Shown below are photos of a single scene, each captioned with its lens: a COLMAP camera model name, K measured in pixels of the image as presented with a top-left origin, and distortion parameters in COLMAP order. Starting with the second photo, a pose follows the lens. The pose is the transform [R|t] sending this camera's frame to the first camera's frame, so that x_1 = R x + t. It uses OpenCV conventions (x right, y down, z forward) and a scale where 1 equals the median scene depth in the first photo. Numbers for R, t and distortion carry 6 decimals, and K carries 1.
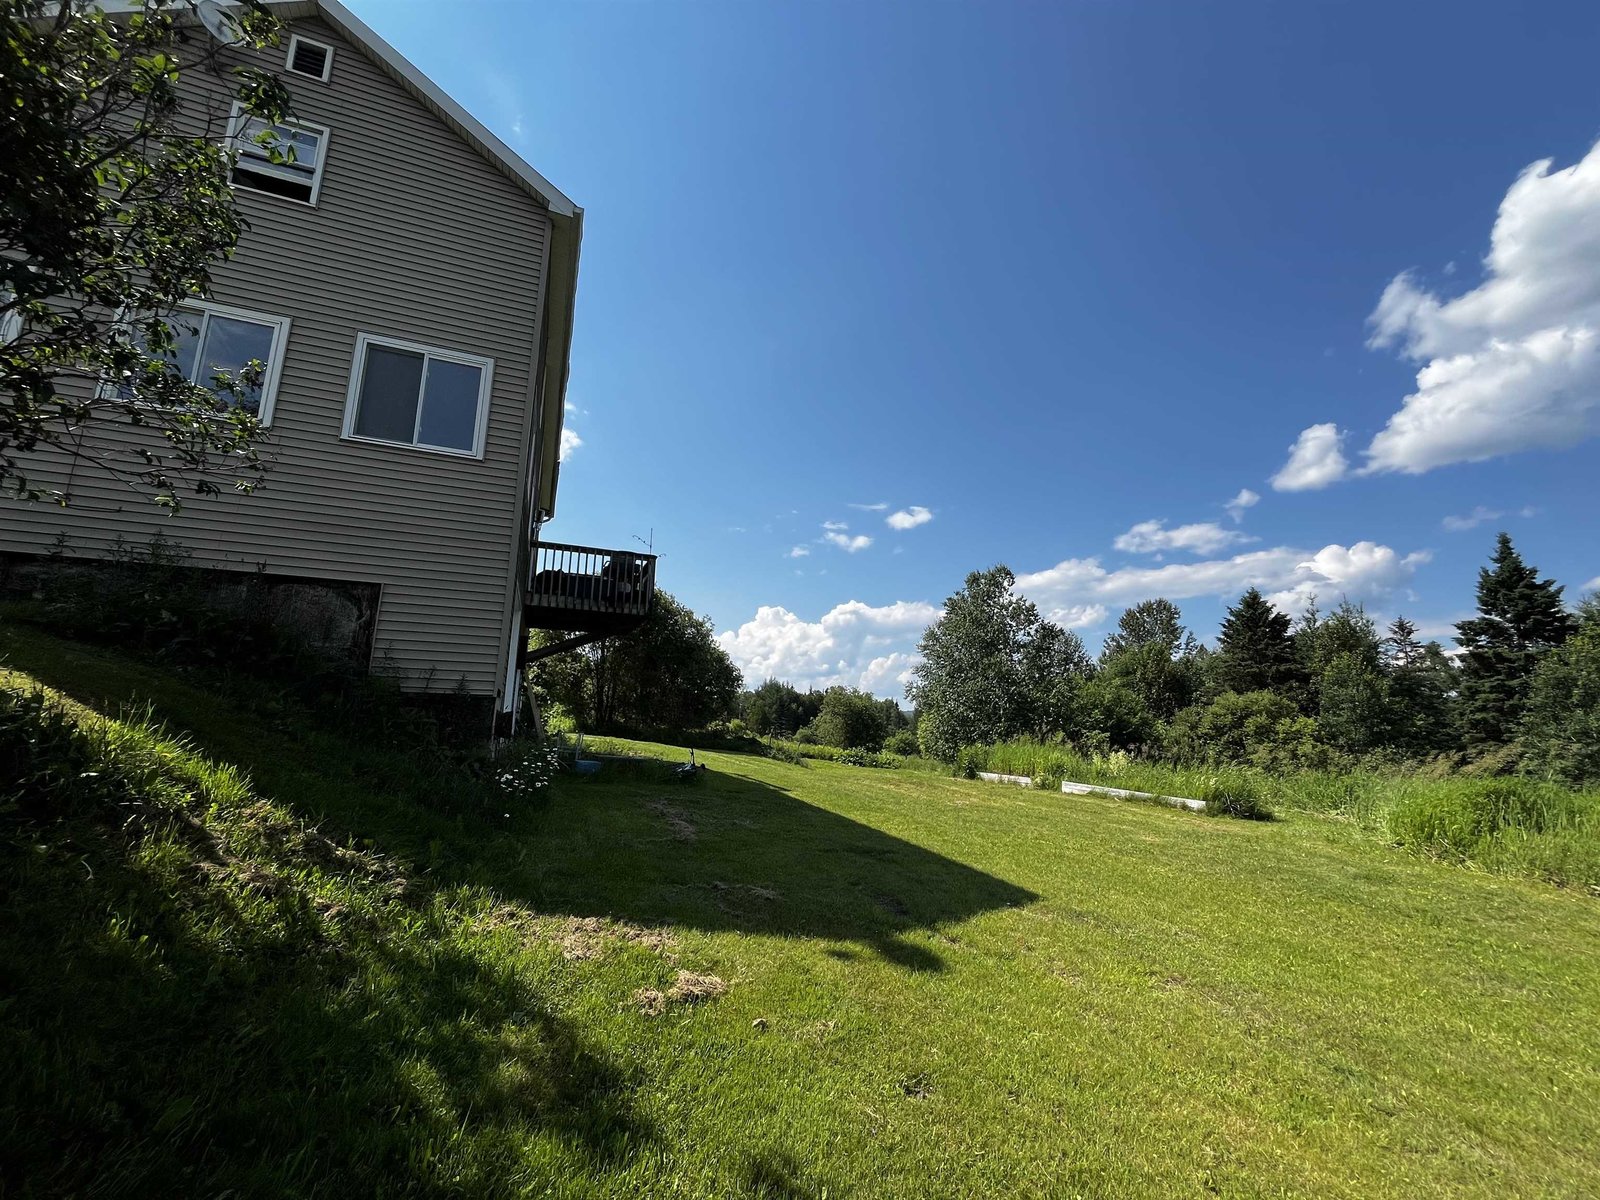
lens RADIAL K [[646.5, 0, 799.6], [0, 646.5, 597.7], [0, 0, 1]] dist [-0.000783, -0.000193]
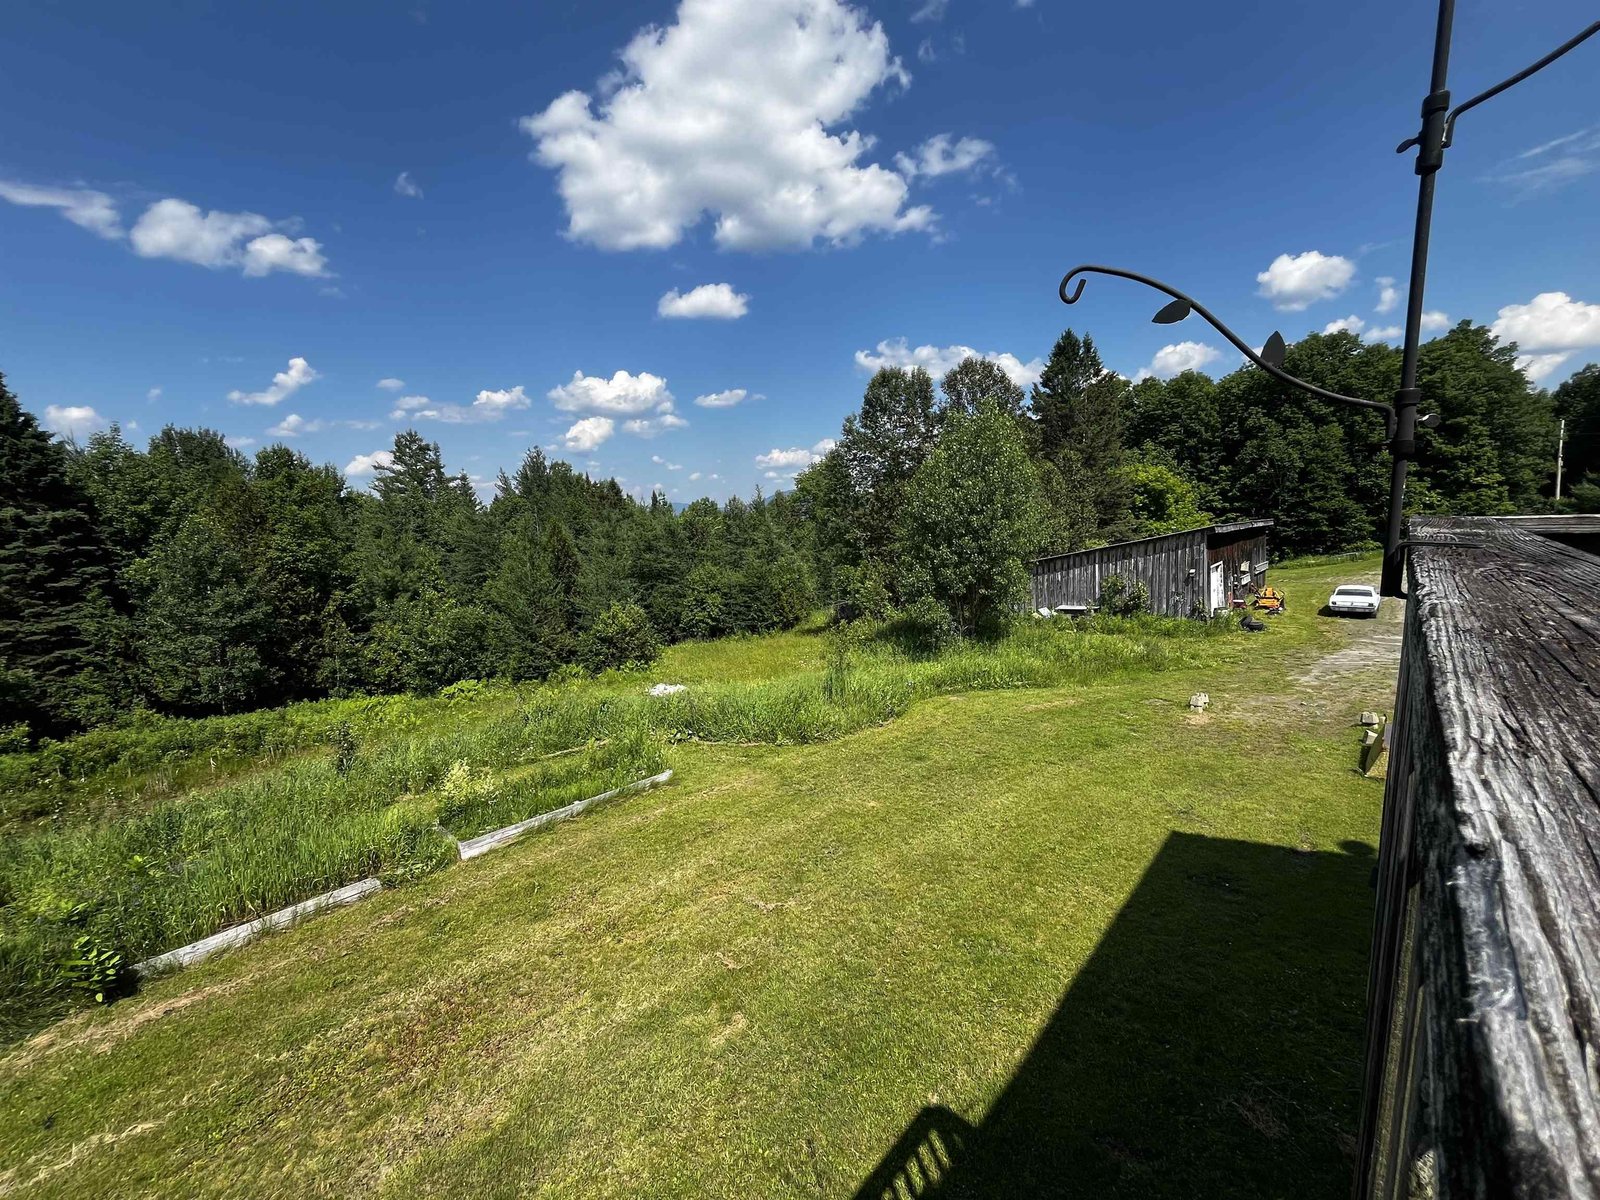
lens RADIAL K [[646.5, 0, 799.6], [0, 646.5, 597.7], [0, 0, 1]] dist [-0.000783, -0.000193]
pose [[-0.424965, -0.116094, 0.897734, -0.202721], [-0.149456, 0.987130, 0.056906, -0.013324], [-0.892787, -0.109988, -0.436846, 0.917422]]
